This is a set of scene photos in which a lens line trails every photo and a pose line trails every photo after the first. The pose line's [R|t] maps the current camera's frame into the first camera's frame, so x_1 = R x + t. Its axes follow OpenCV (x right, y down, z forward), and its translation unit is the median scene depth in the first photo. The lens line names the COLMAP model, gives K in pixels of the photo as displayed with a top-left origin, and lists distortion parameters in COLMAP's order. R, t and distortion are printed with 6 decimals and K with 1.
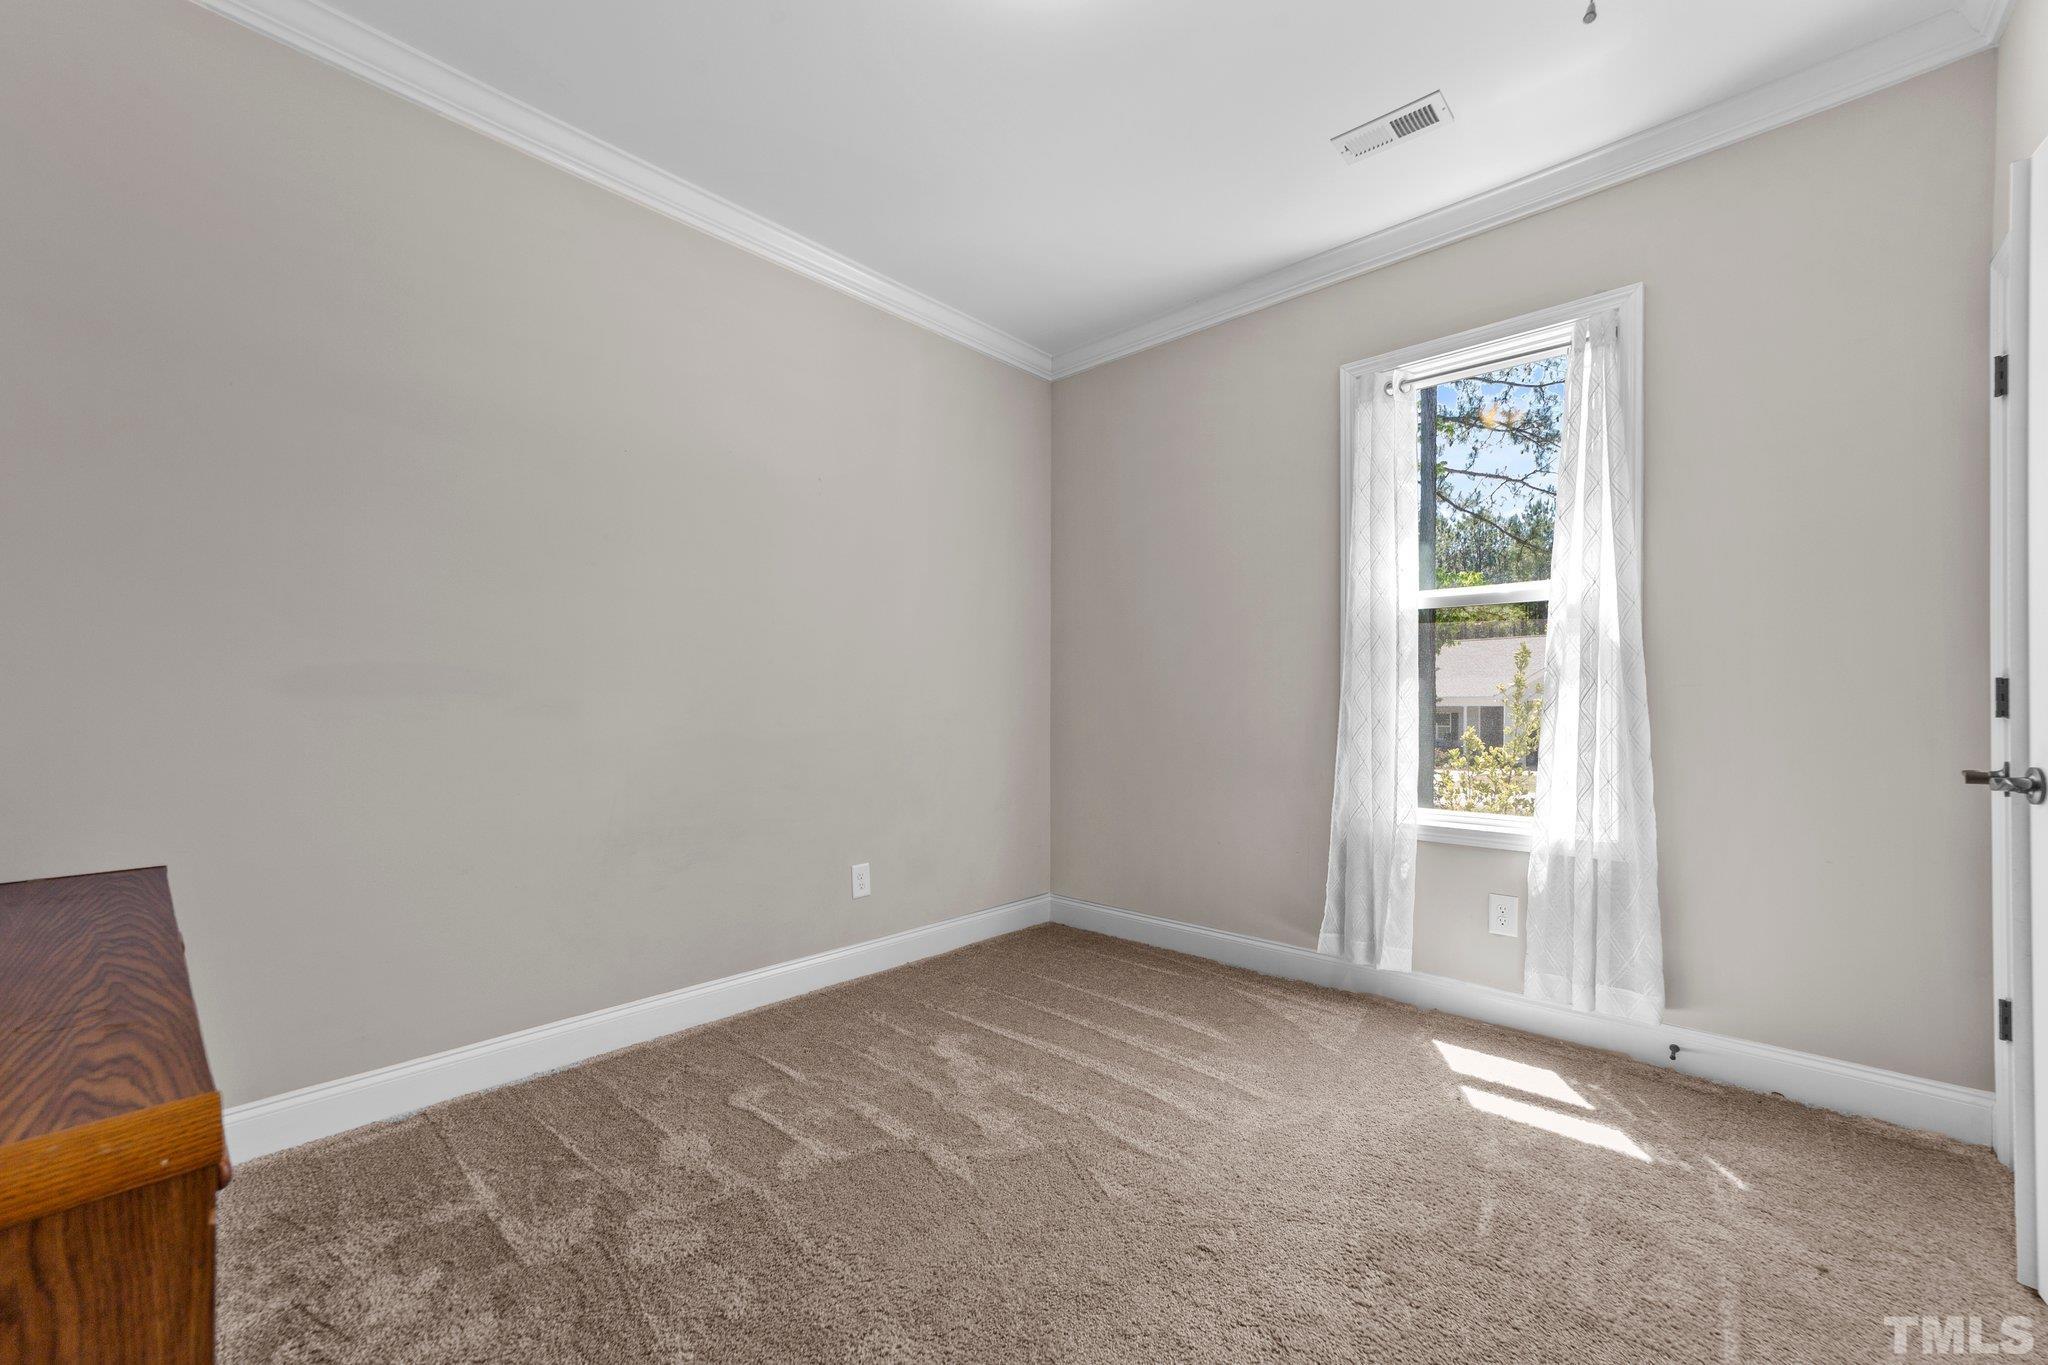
lens RADIAL K [[790.1, 0, 1027.0], [0, 790.1, 698.5], [0, 0, 1]] dist [-0.029064, 0.012155]
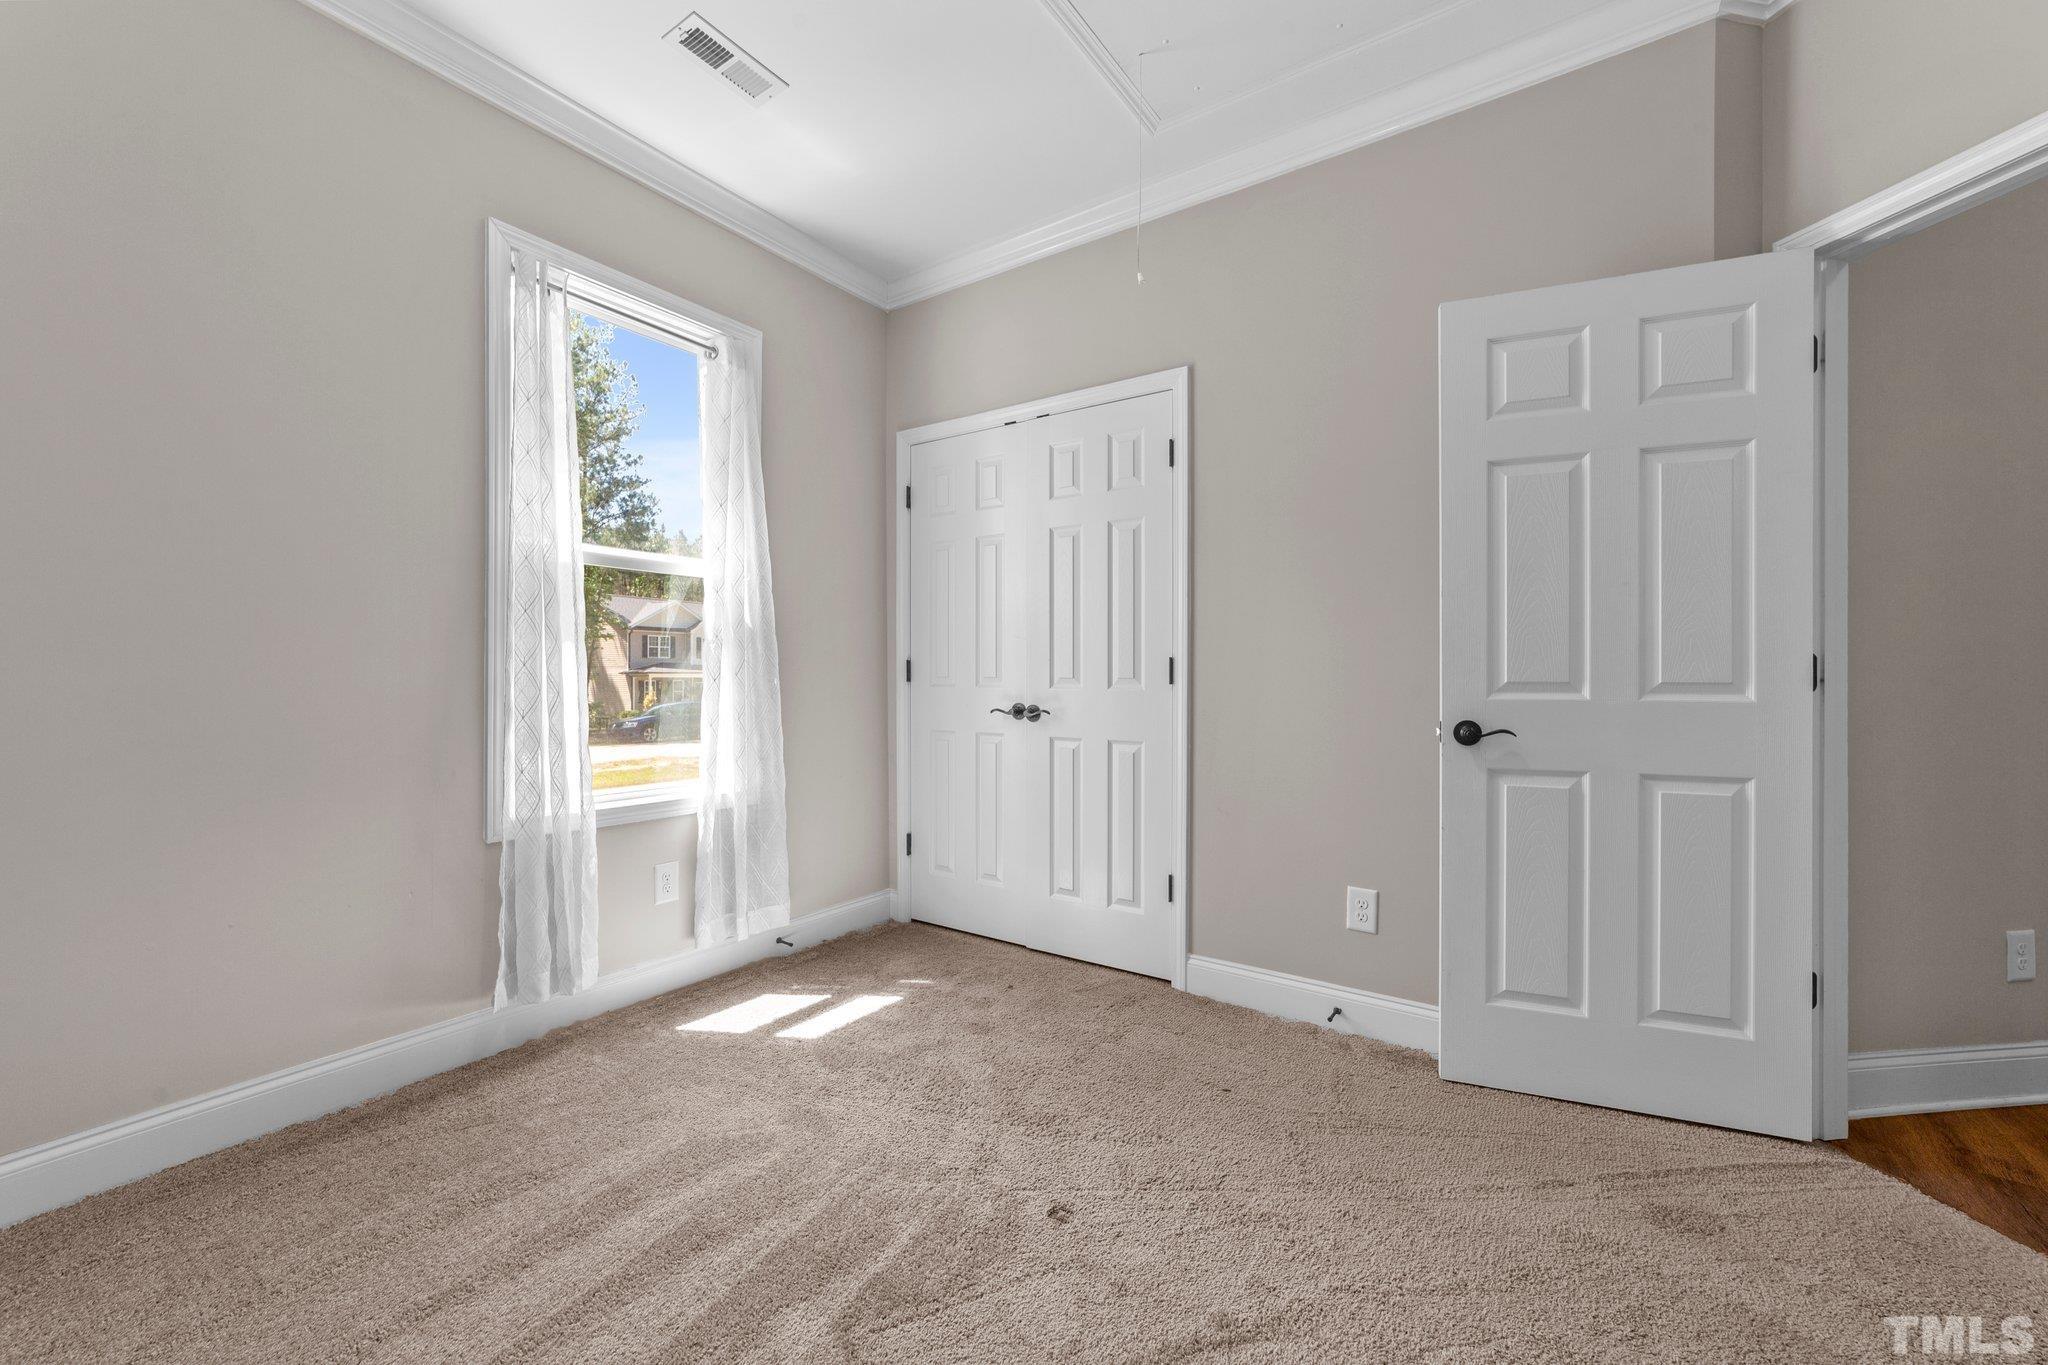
lens RADIAL K [[787.2, 0, 993.7], [0, 787.2, 676.8], [0, 0, 1]] dist [0.000661, 0.000074]
pose [[-0.094444, 0.004371, 0.995521, -0.474532], [-0.006379, 0.999967, -0.004996, 0.015137], [-0.995510, -0.006822, -0.094413, 0.724338]]
